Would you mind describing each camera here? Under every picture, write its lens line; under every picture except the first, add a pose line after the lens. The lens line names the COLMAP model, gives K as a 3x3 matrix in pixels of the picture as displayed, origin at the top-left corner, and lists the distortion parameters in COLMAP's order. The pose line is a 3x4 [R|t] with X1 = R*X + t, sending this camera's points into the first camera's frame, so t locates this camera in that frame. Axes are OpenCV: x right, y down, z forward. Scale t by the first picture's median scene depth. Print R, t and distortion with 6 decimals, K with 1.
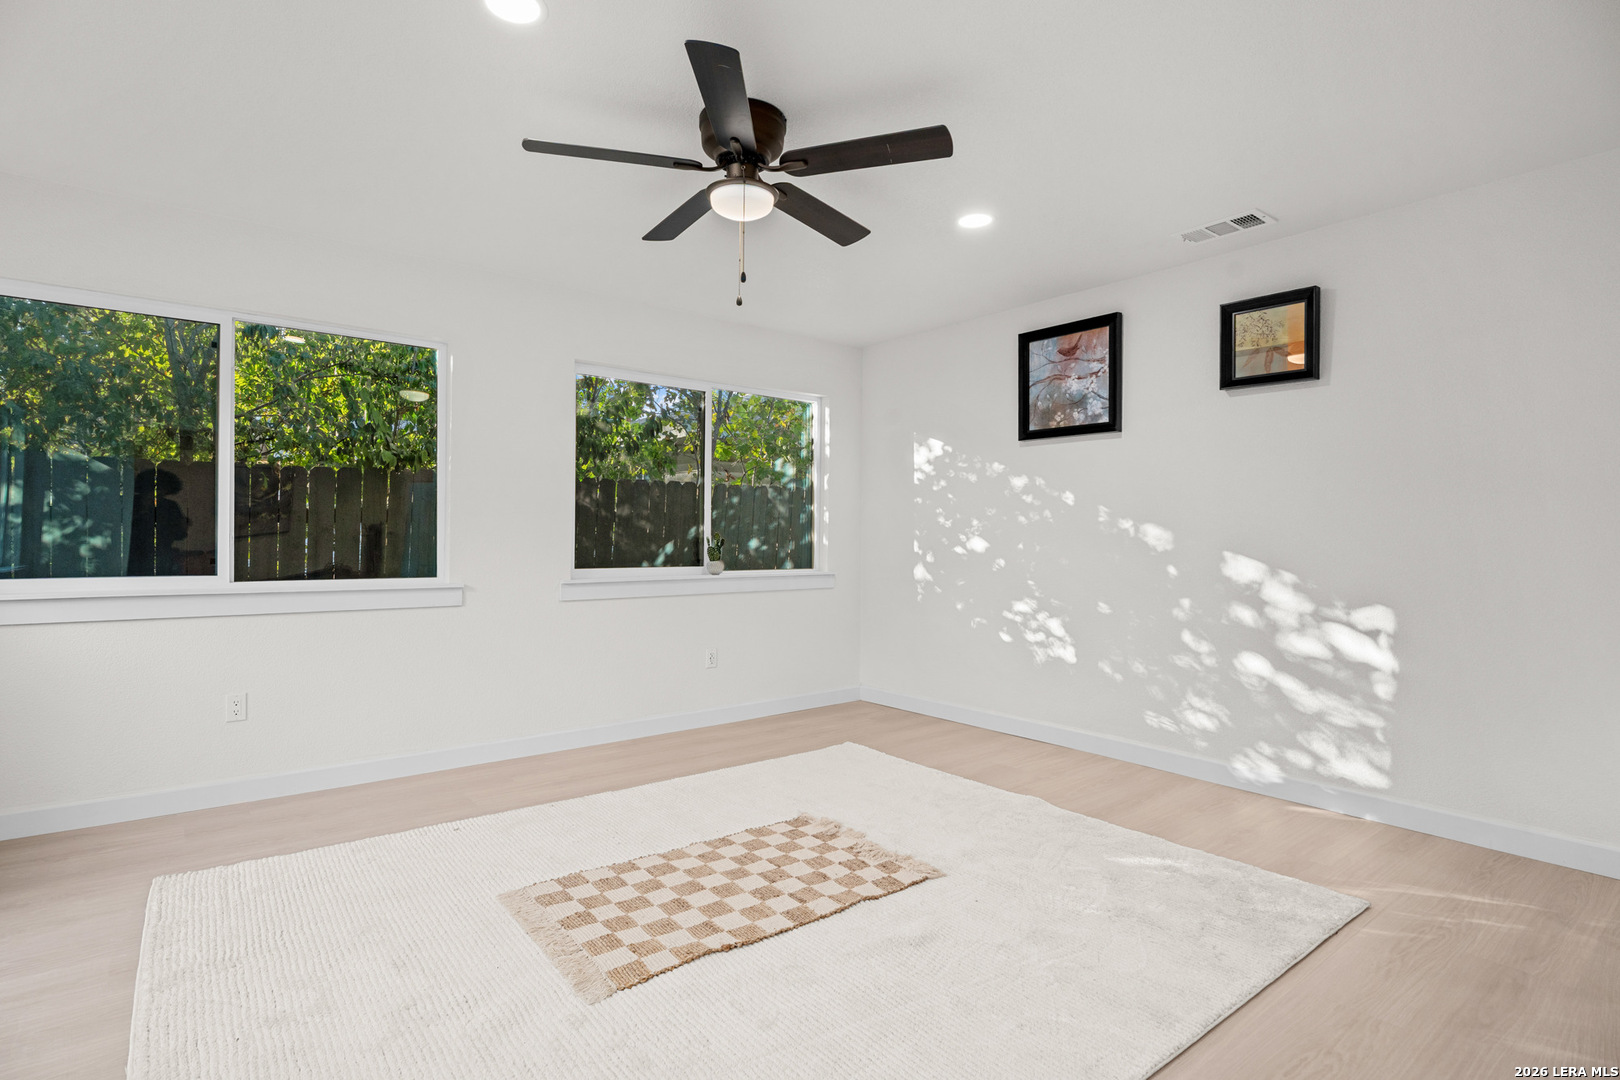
lens RADIAL K [[787.0, 0, 797.3], [0, 787.0, 540.2], [0, 0, 1]] dist [-0.001284, 0.000091]
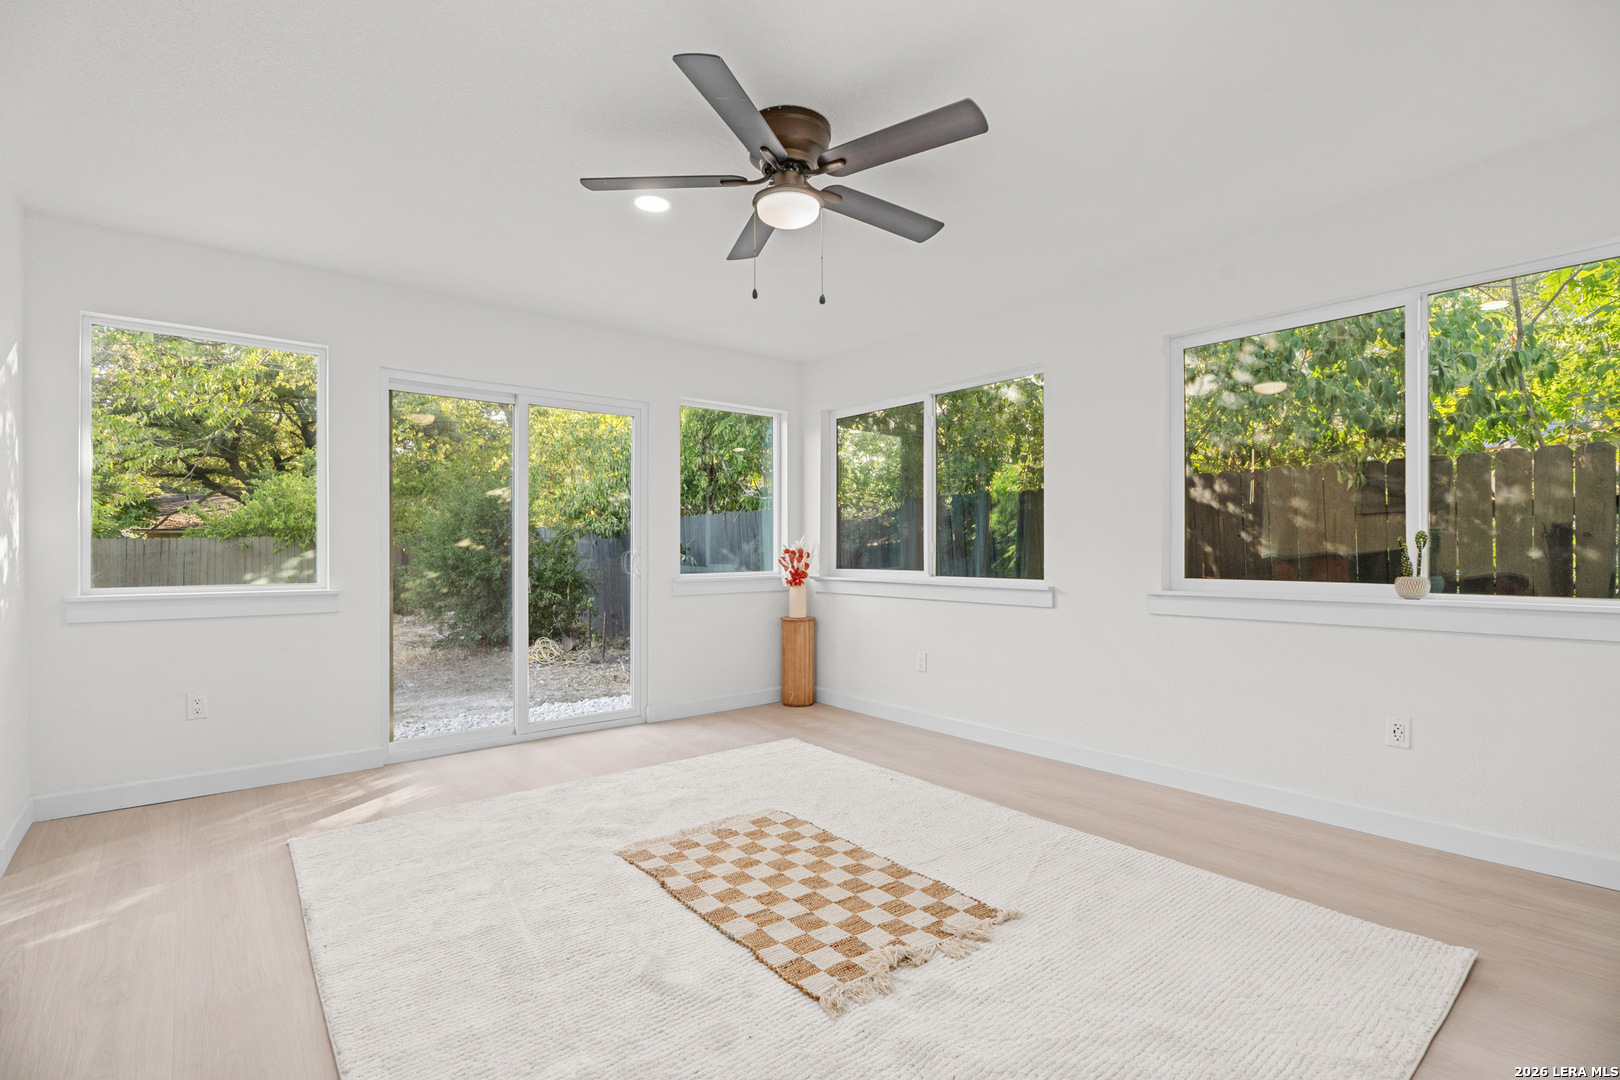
lens RADIAL K [[736.1, 0, 804.3], [0, 736.1, 546.4], [0, 0, 1]] dist [-0.018162, 0.000123]
pose [[0.034945, -0.008467, -0.999353, 0.817608], [0.006596, 0.999944, -0.008242, 0.010197], [0.999367, -0.006304, 0.034999, 0.928241]]
